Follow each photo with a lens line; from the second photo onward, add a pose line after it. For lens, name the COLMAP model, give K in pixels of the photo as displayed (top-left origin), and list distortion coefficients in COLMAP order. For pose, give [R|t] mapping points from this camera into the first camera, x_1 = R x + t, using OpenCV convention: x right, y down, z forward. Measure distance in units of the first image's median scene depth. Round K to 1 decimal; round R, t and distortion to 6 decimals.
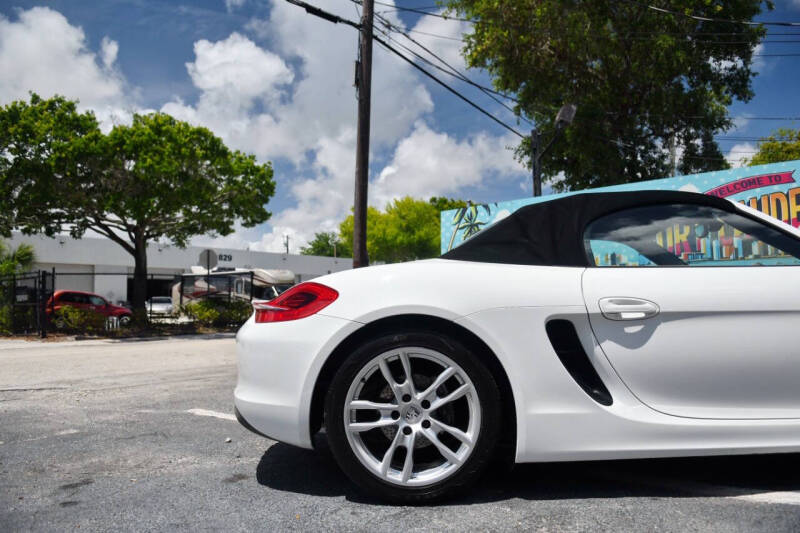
lens RADIAL K [[575.6, 0, 400.8], [0, 575.6, 266.7], [0, 0, 1]] dist [-0.029785, -0.033892]
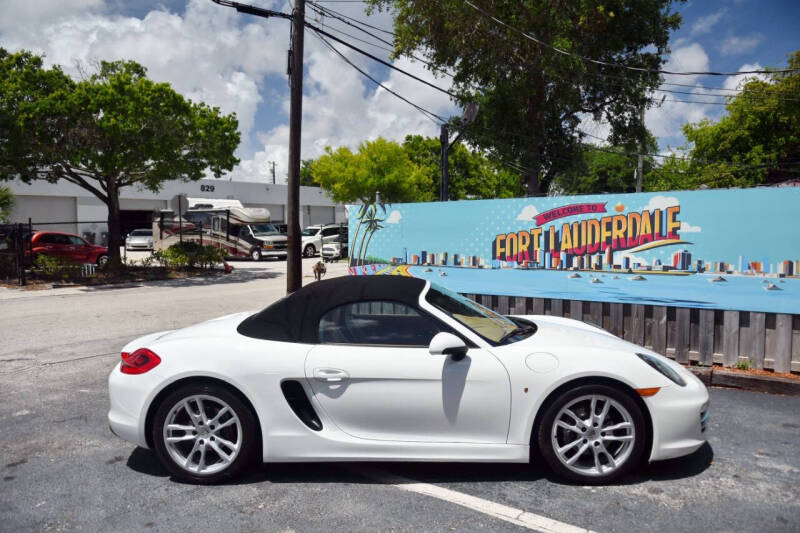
lens RADIAL K [[575.6, 0, 403.4], [0, 575.6, 271.2], [0, 0, 1]] dist [-0.029785, -0.033892]
pose [[0.999754, 0.013201, 0.017823, 0.213761], [-0.015560, 0.990104, 0.139473, -0.171570], [-0.015805, -0.139716, 0.990065, -0.226561]]
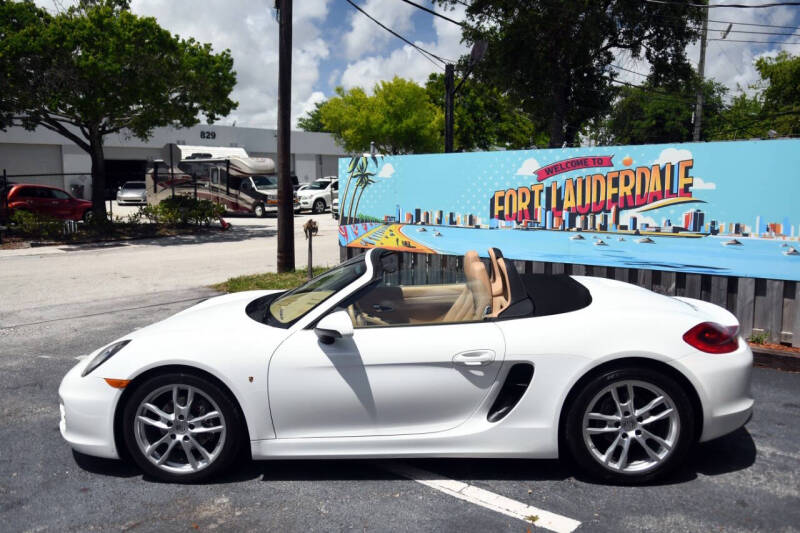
lens RADIAL K [[650.3, 0, 405.6], [0, 650.3, 270.3], [0, 0, 1]] dist [-0.015197, -0.031024]
pose [[0.999540, 0.019155, -0.023497, 0.296946], [-0.013994, 0.979101, 0.202893, -0.183031], [0.026892, -0.202471, 0.978919, -0.265717]]
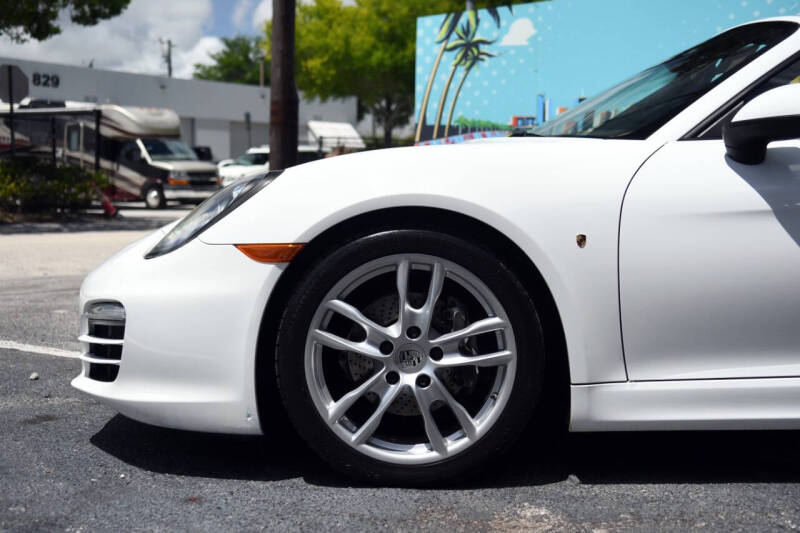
lens RADIAL K [[1087.4, 0, 403.1], [0, 1087.4, 262.6], [0, 0, 1]] dist [0.109333, 0.000000]
pose [[0.999641, 0.022416, 0.014661, 0.059634], [-0.024263, 0.989694, 0.141128, -0.010770], [-0.011347, -0.141433, 0.989883, -0.143392]]
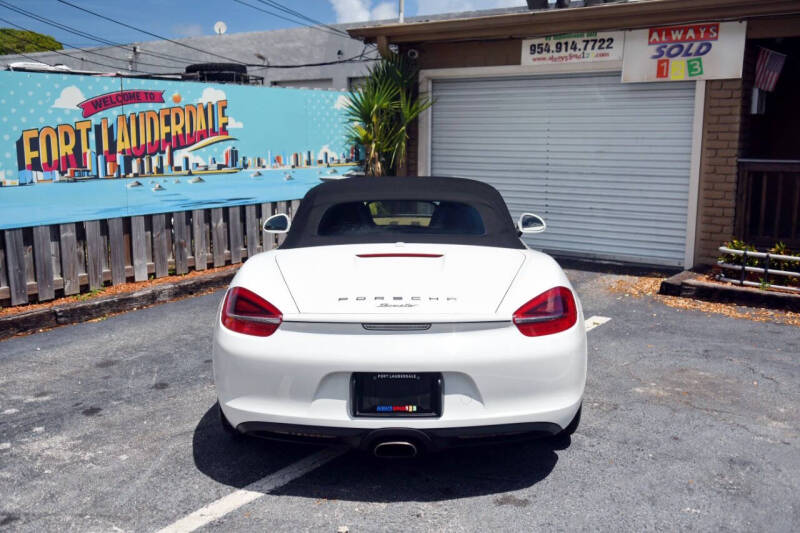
lens RADIAL K [[792.3, 0, 401.0], [0, 792.3, 264.3], [0, 0, 1]] dist [0.030457, 0.000000]
pose [[-0.038904, -0.149077, 0.988060, -0.696122], [-0.076355, 0.986361, 0.145814, -0.094499], [-0.996321, -0.069771, -0.049756, 0.563314]]
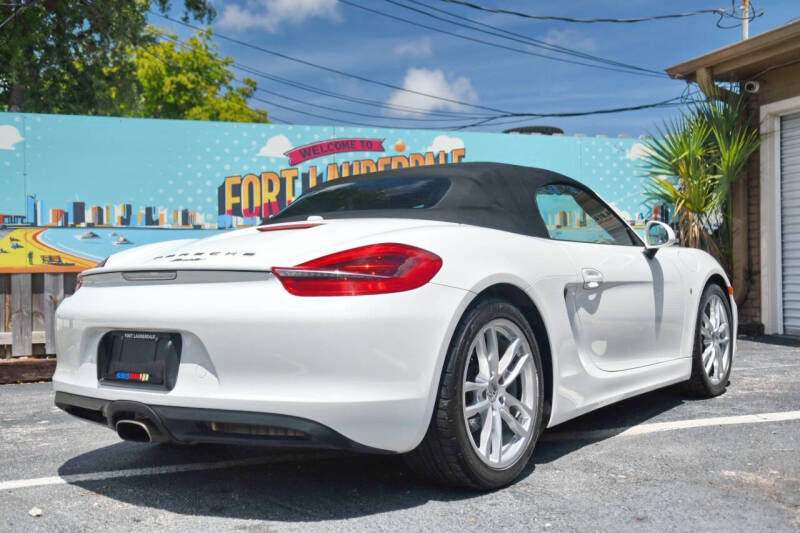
lens RADIAL K [[875.4, 0, 396.6], [0, 875.4, 261.8], [0, 0, 1]] dist [0.043586, 0.000000]
pose [[0.550247, 0.022205, 0.834707, -0.470327], [-0.058553, 0.998212, 0.012044, 0.015463], [-0.832947, -0.055502, 0.550563, 0.138339]]
